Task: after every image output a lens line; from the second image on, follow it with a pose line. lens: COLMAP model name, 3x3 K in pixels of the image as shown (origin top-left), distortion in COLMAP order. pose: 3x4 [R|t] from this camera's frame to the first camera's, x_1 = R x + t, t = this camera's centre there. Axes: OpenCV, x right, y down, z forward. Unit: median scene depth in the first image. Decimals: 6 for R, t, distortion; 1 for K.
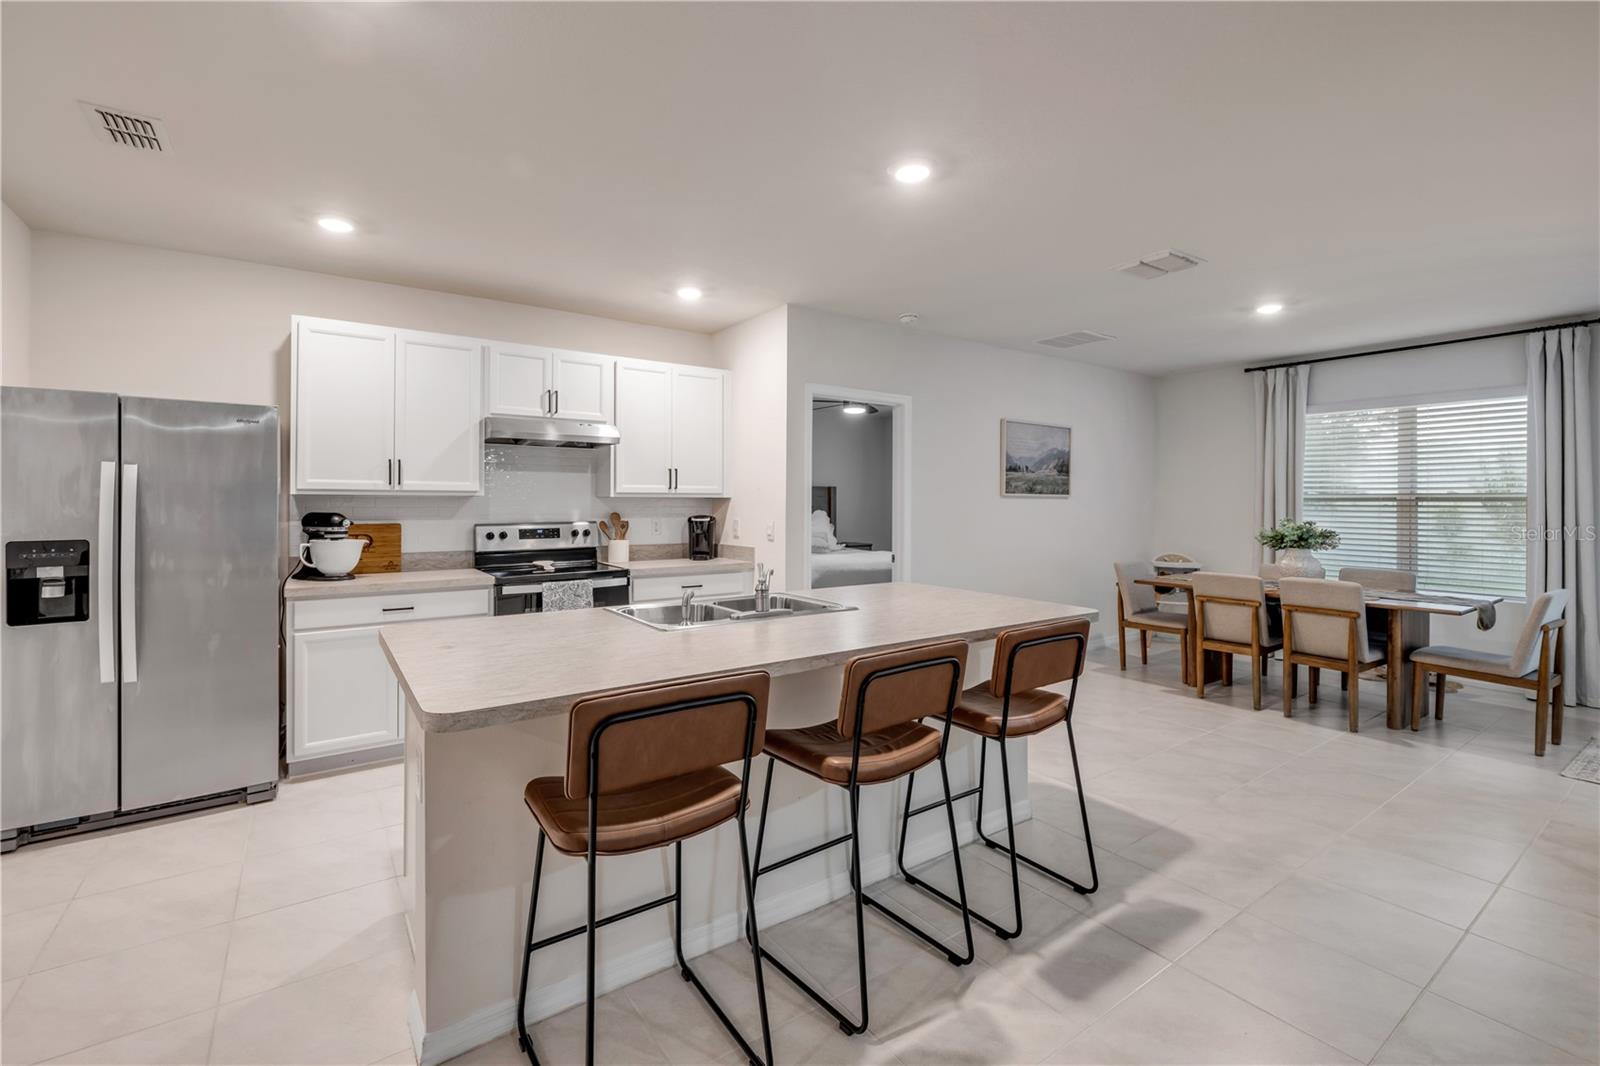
lens RADIAL K [[694.4, 0, 794.1], [0, 694.4, 499.1], [0, 0, 1]] dist [-0.001269, 0.000120]
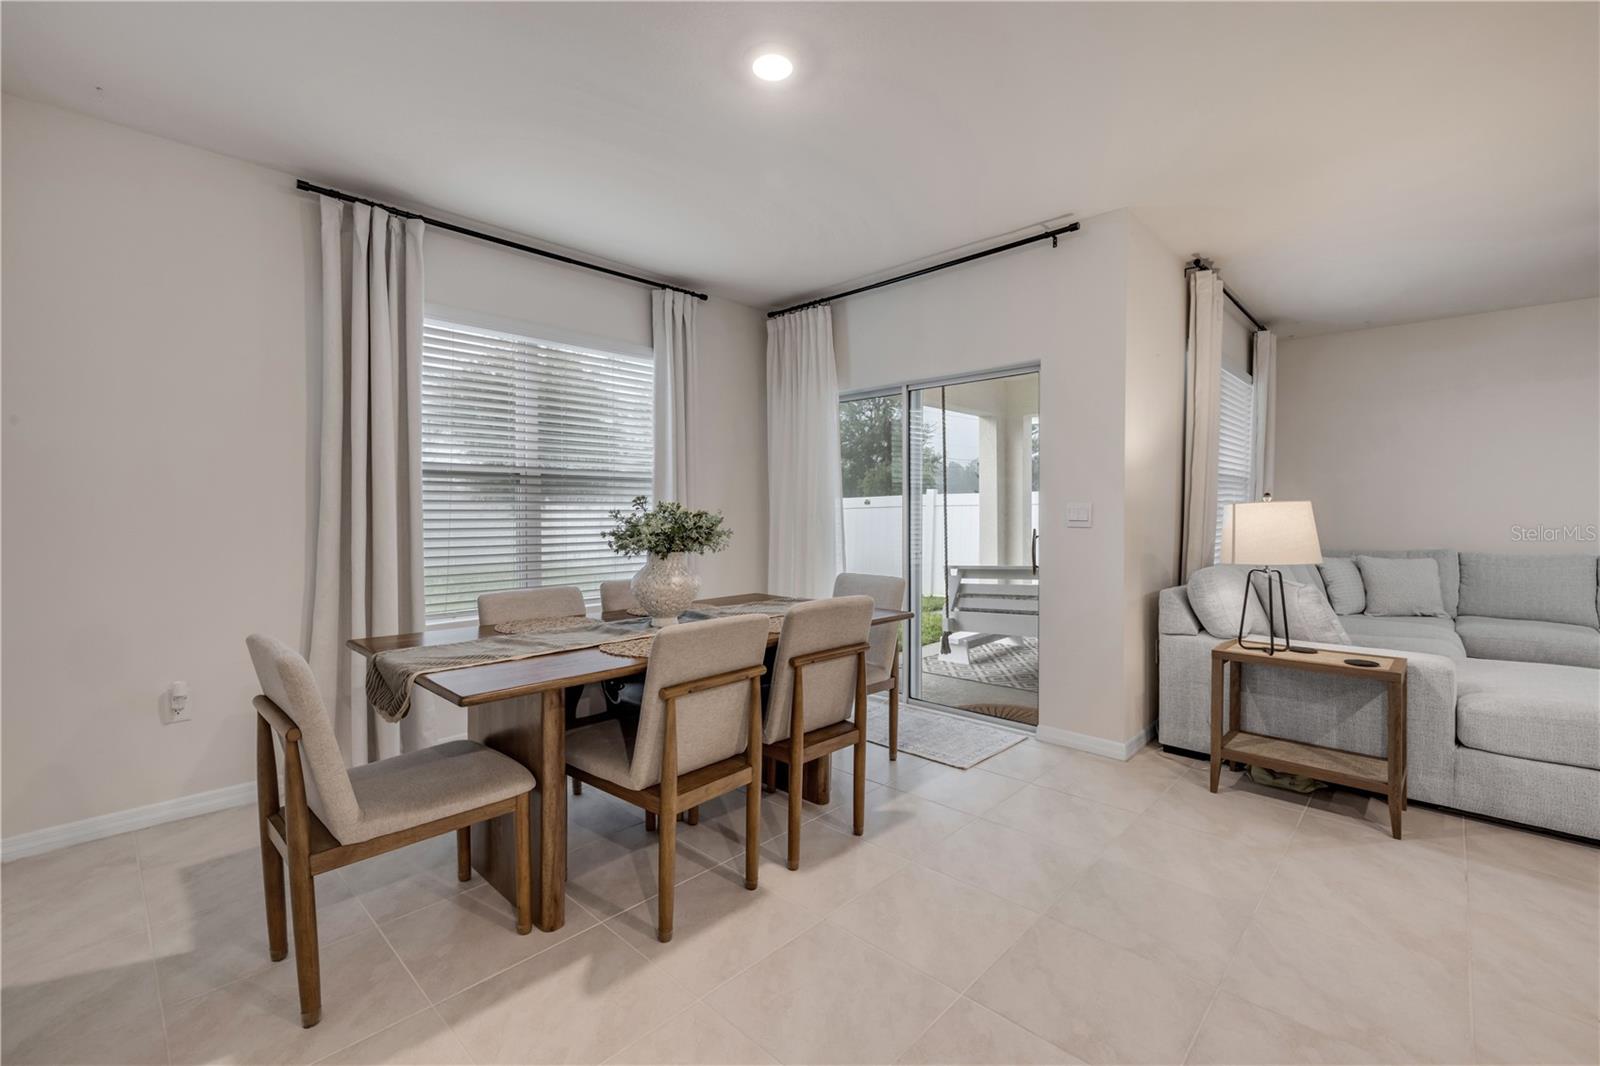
lens RADIAL K [[682.9, 0, 798.7], [0, 682.9, 515.1], [0, 0, 1]] dist [-0.001060, -0.000213]
pose [[-0.195596, -0.009820, 0.980635, 0.190185], [-0.002962, 0.999951, 0.009422, 0.037718], [-0.980680, -0.001062, -0.195615, 1.025172]]
